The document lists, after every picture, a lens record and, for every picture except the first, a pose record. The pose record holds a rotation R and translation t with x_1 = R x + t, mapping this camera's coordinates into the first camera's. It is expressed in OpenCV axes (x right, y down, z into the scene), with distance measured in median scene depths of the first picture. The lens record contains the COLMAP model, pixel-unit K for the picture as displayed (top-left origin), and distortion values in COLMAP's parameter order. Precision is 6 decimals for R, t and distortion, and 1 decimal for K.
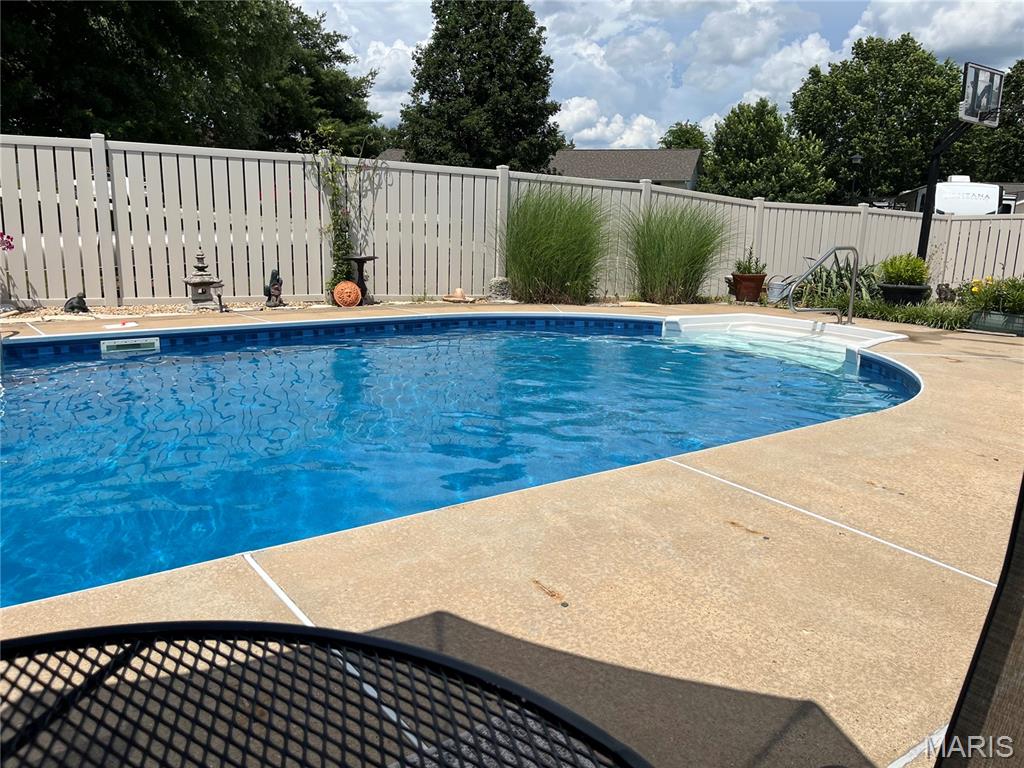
lens RADIAL K [[773.3, 0, 512.0], [0, 773.3, 384.0], [0, 0, 1]] dist [0.001906, 0.002554]
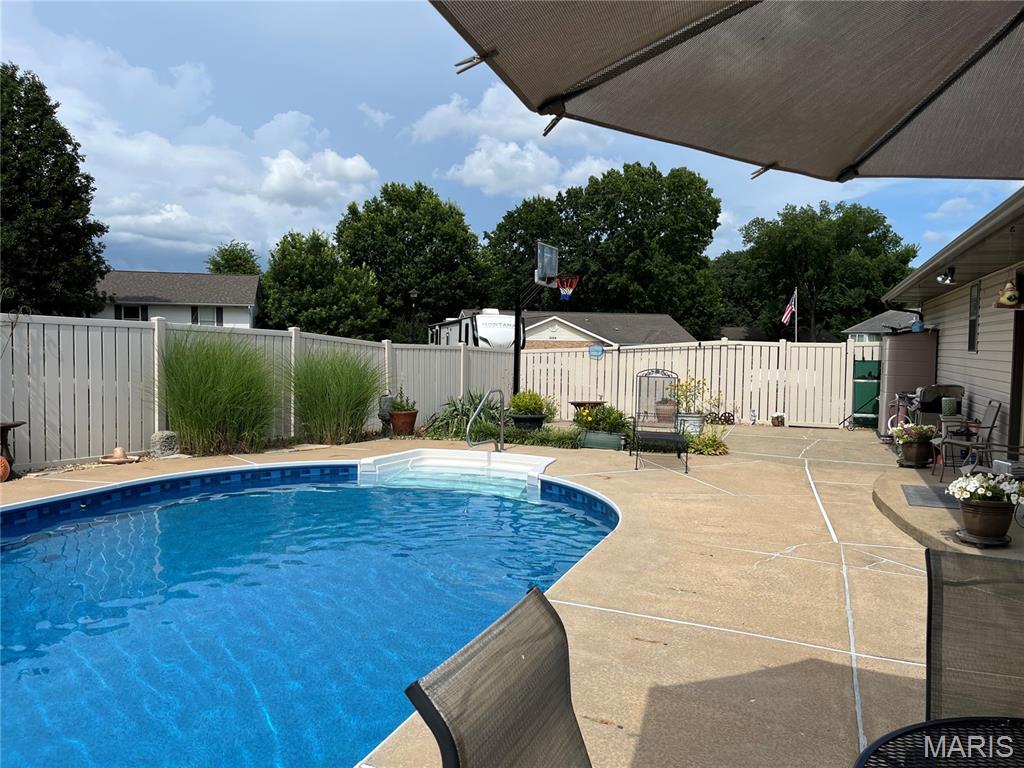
lens RADIAL K [[766.2, 0, 512.0], [0, 766.2, 384.0], [0, 0, 1]] dist [0.185146, -0.416625]
pose [[0.836937, -0.044675, 0.545473, -0.153963], [0.123211, 0.986458, -0.108255, -0.035078], [-0.533250, 0.157811, 0.831108, -0.026681]]
